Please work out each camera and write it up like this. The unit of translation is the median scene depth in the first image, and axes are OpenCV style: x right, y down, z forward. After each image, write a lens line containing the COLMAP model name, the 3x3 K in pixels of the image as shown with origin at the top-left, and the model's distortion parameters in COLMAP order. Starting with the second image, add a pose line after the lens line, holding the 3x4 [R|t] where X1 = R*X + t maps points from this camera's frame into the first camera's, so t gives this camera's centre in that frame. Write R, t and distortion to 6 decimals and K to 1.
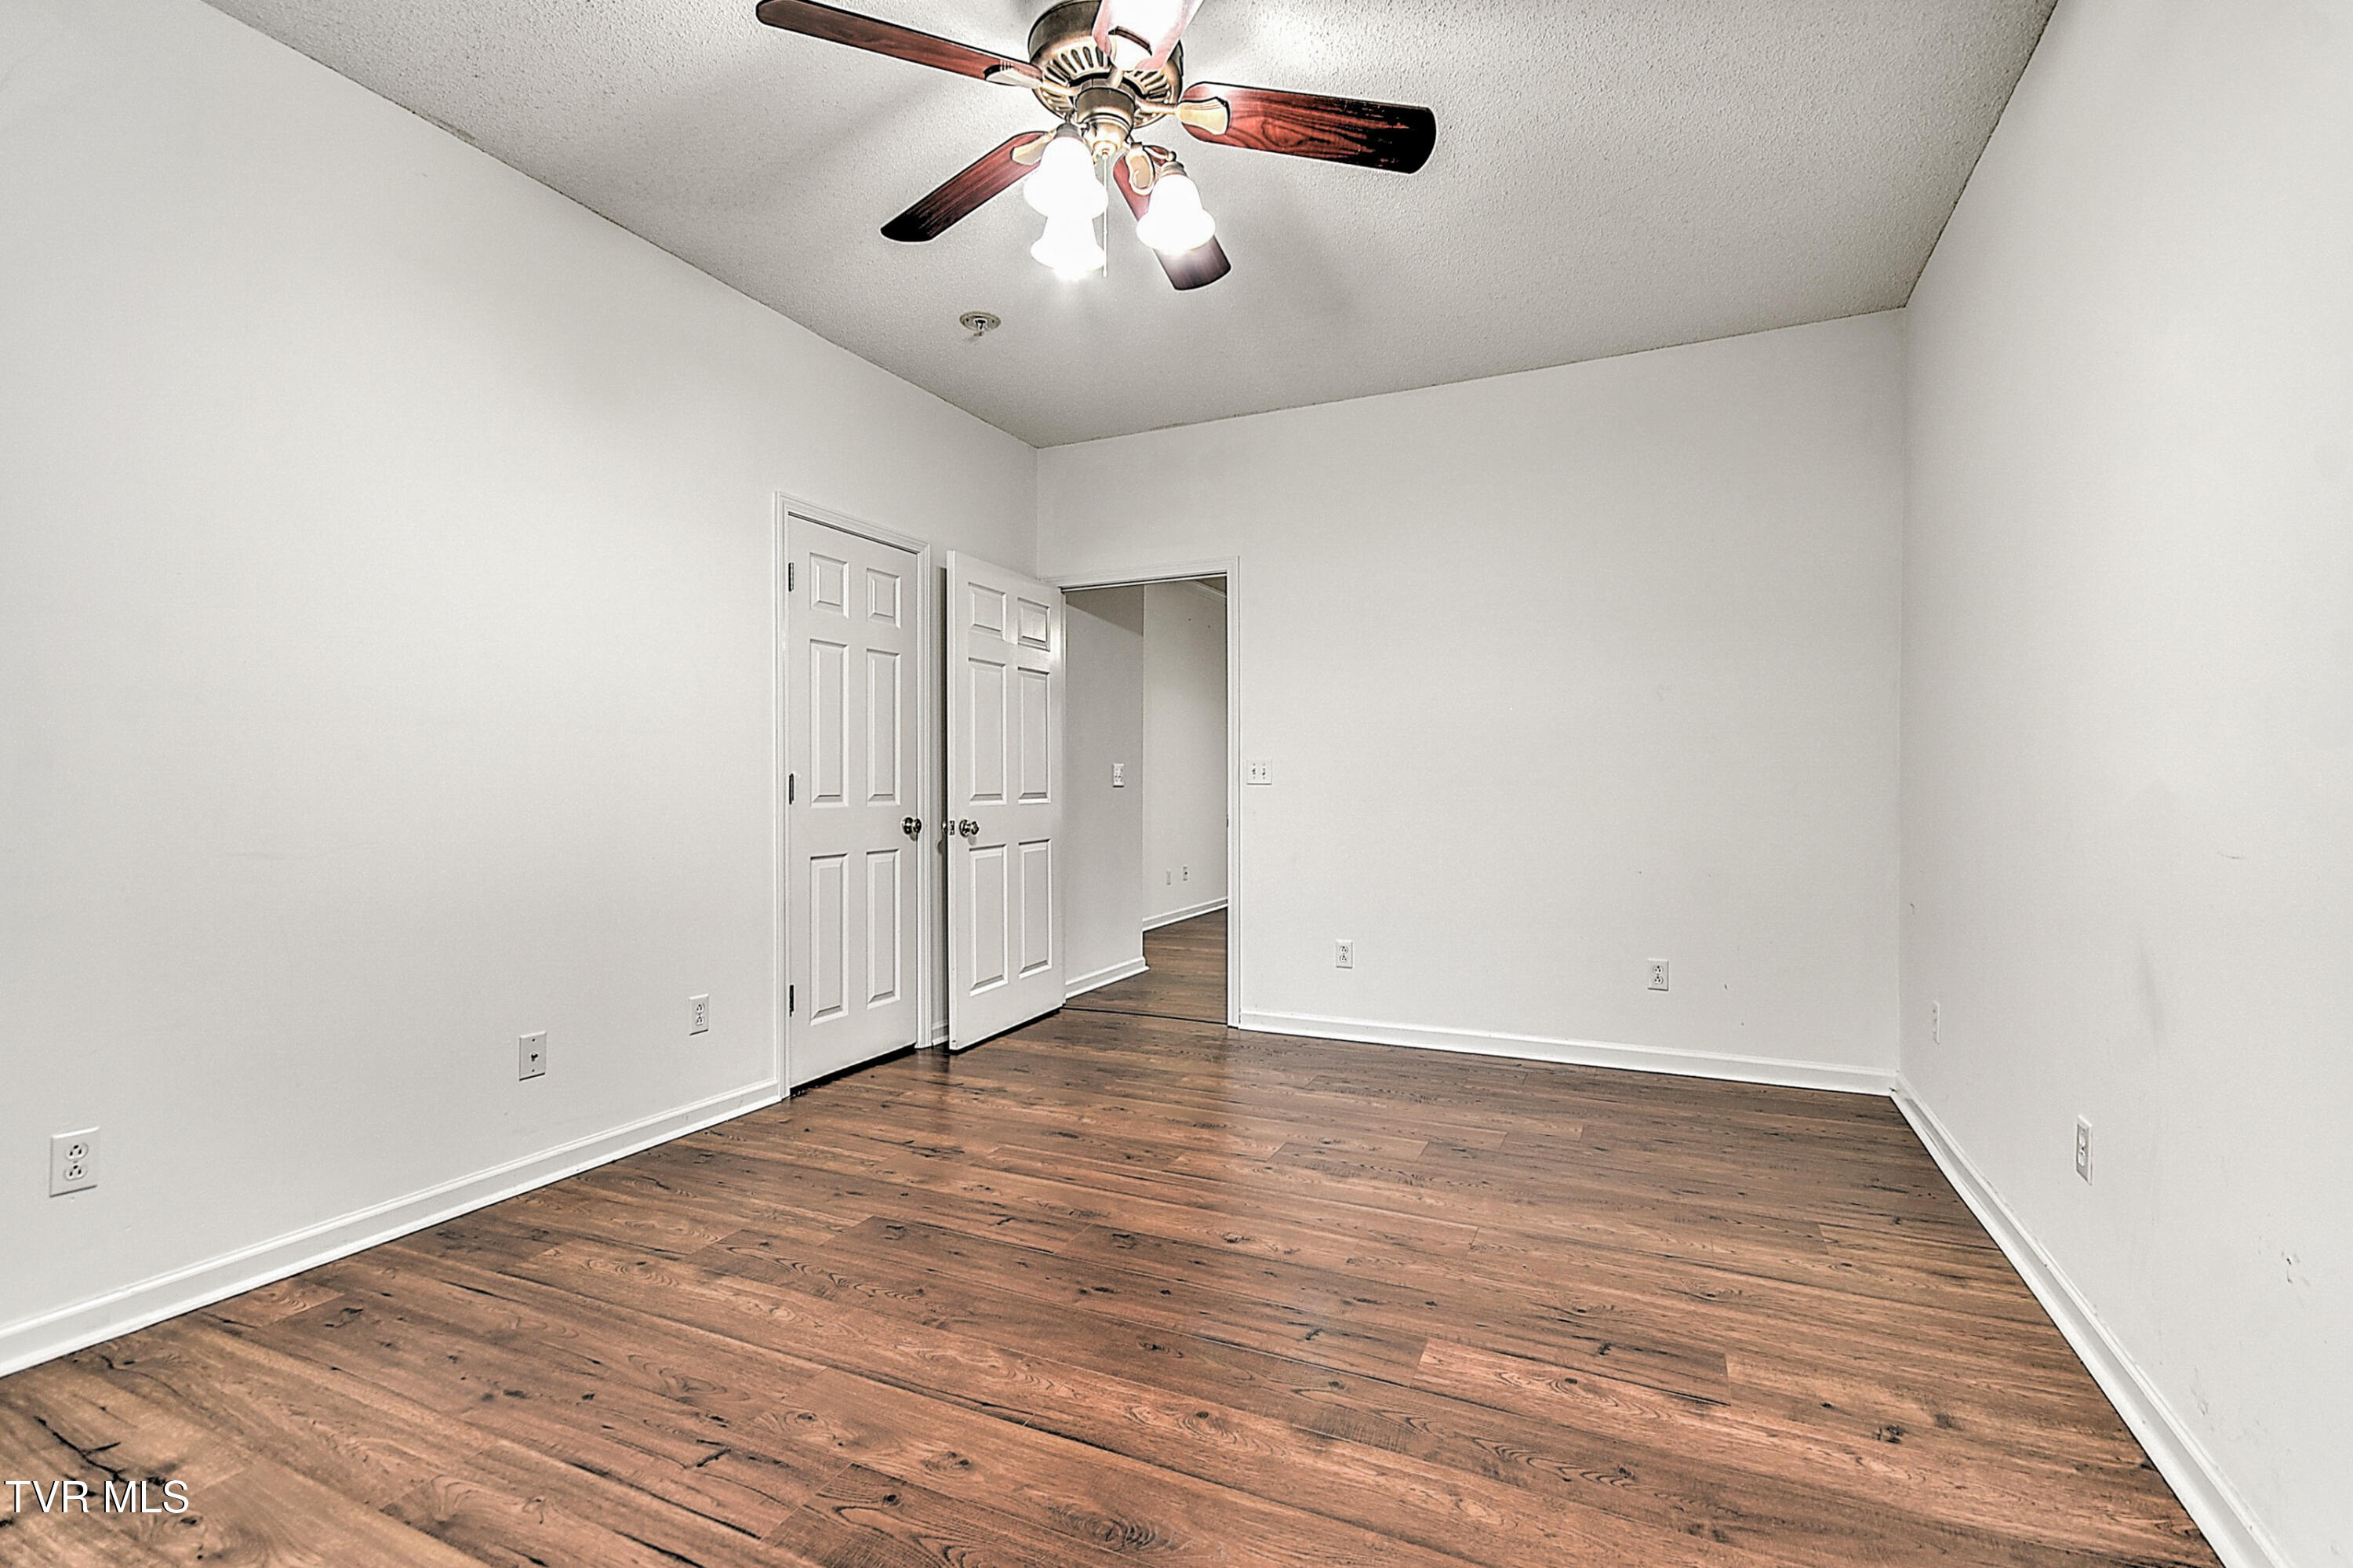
lens RADIAL K [[1063.4, 0, 1176.5], [0, 1063.4, 784.0], [0, 0, 1]] dist [-0.000009, -0.000357]
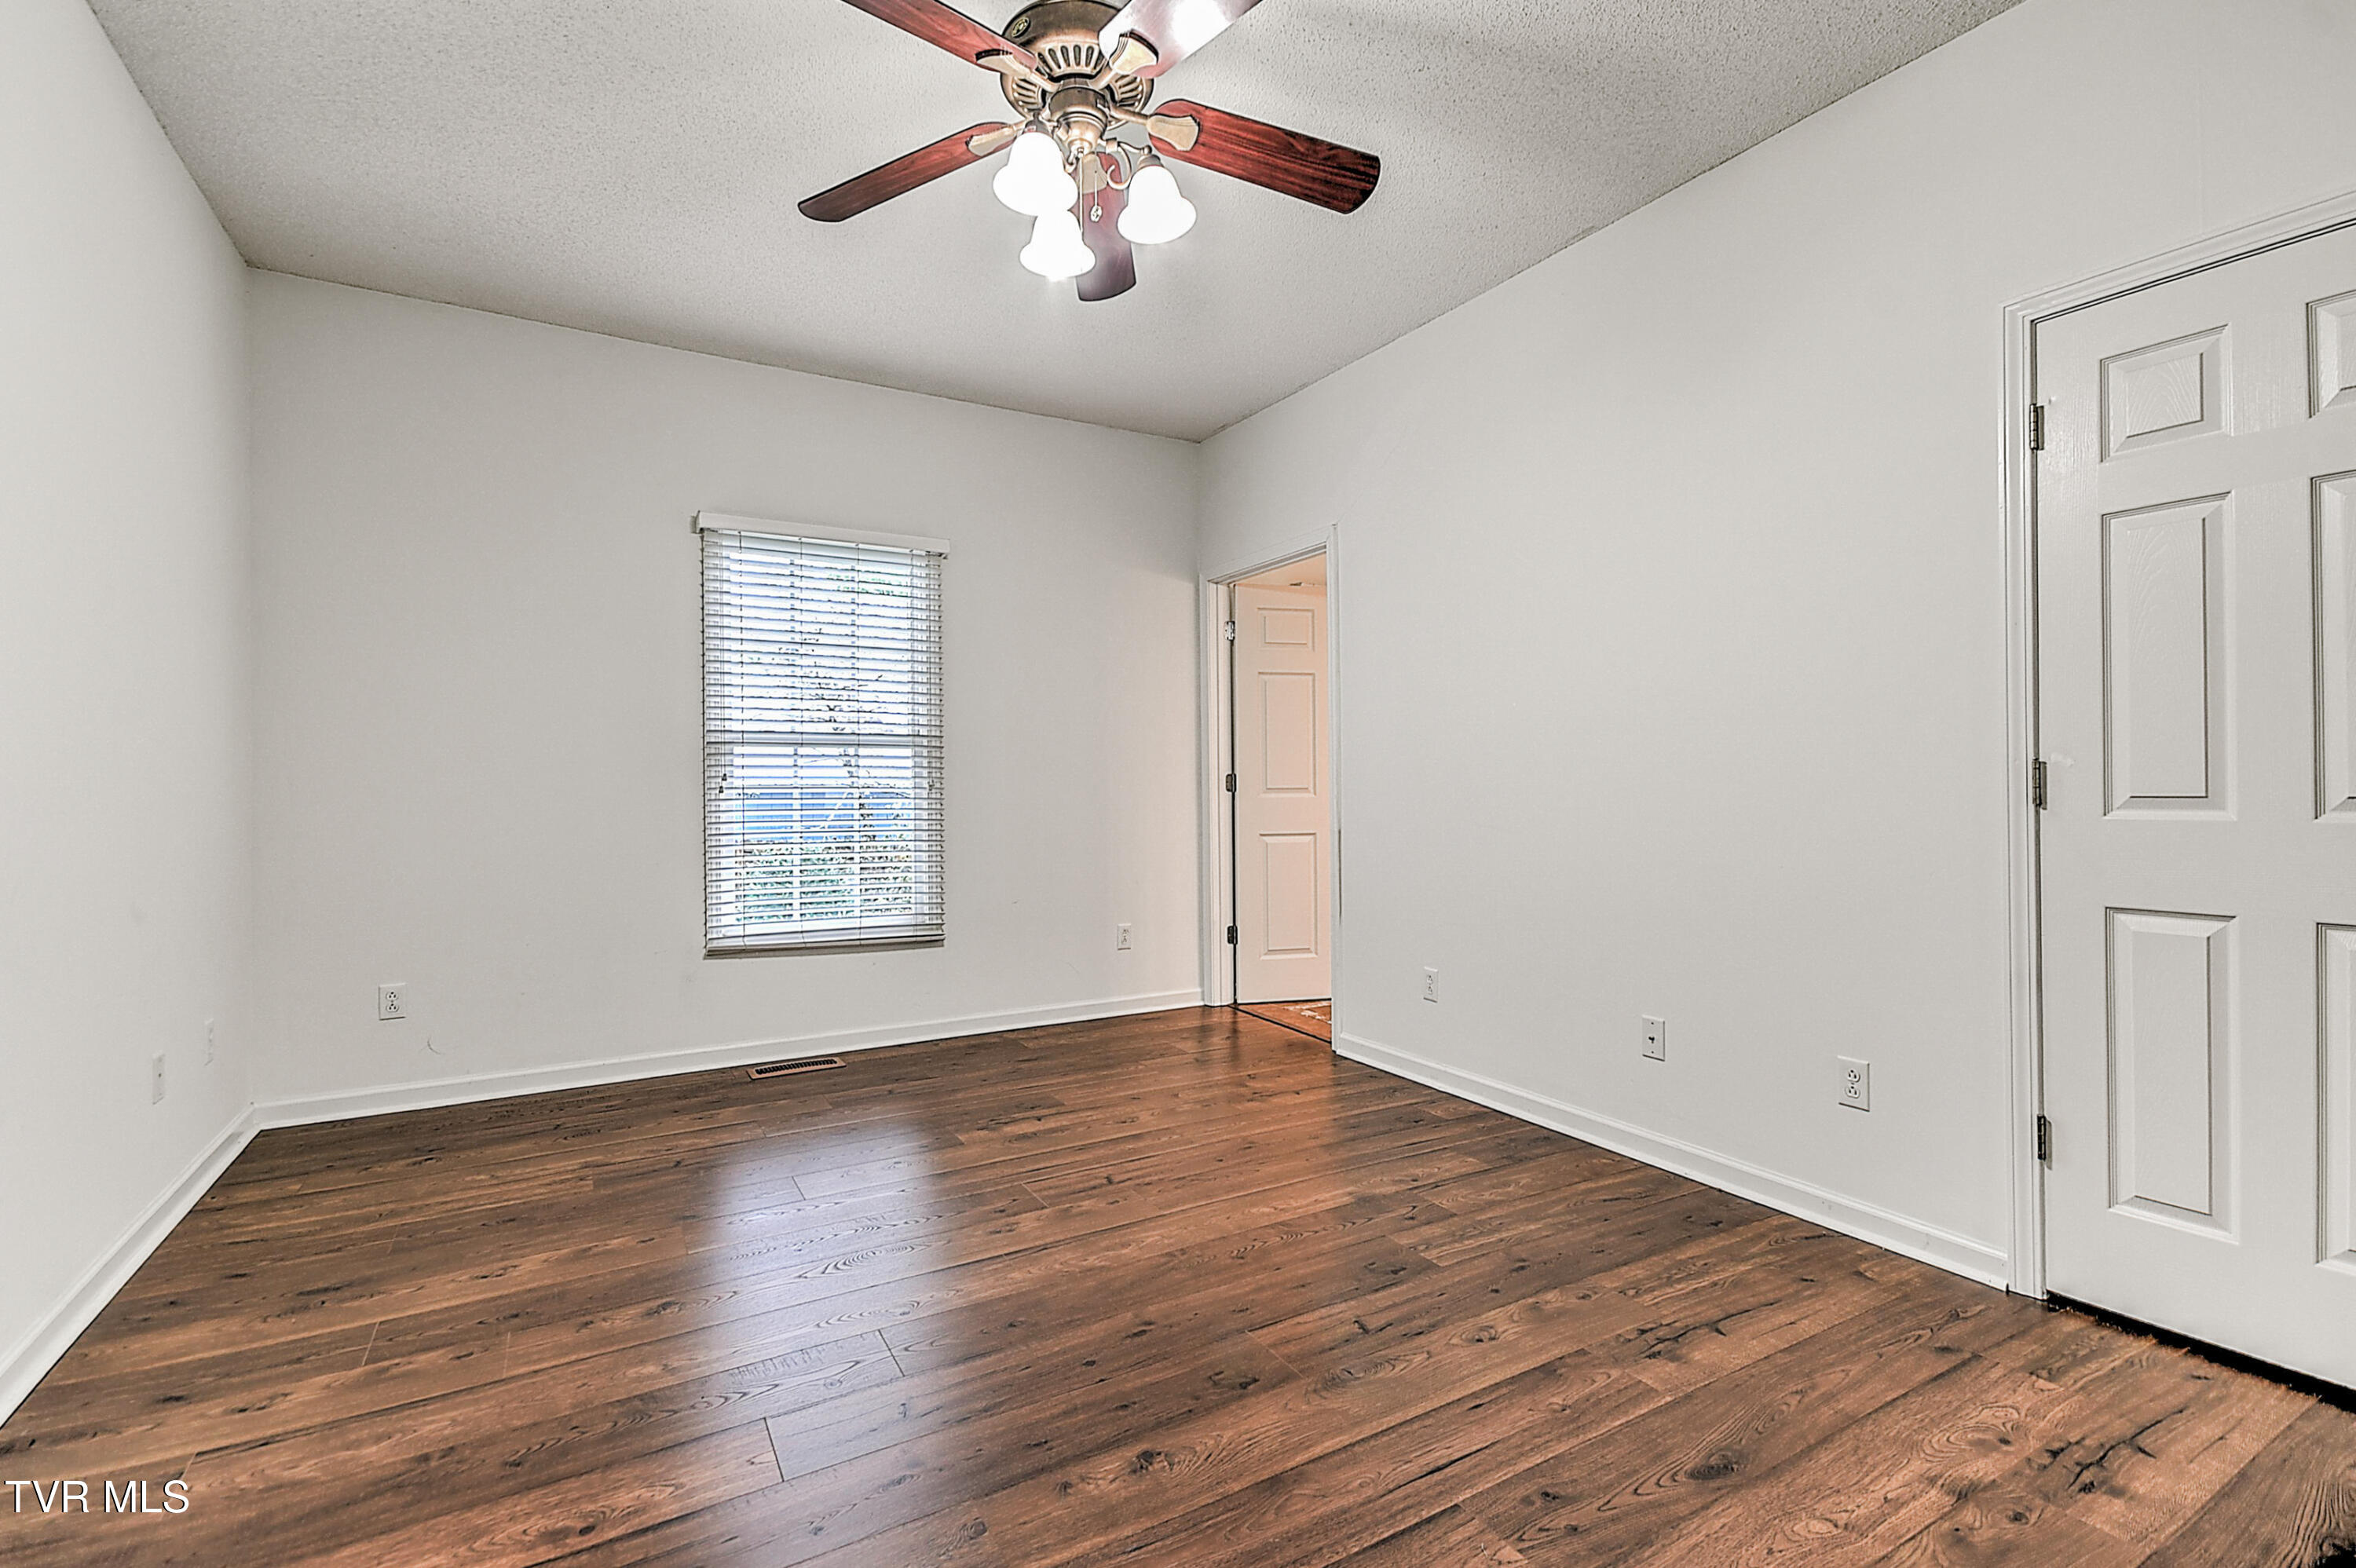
lens RADIAL K [[1064.6, 0, 1178.0], [0, 1064.6, 784.0], [0, 0, 1]] dist [-0.000009, -0.000357]
pose [[-0.586091, 0.003231, -0.810238, 0.559134], [0.003589, 0.999993, 0.001391, 0.004985], [0.810237, -0.002093, -0.586099, 1.352045]]
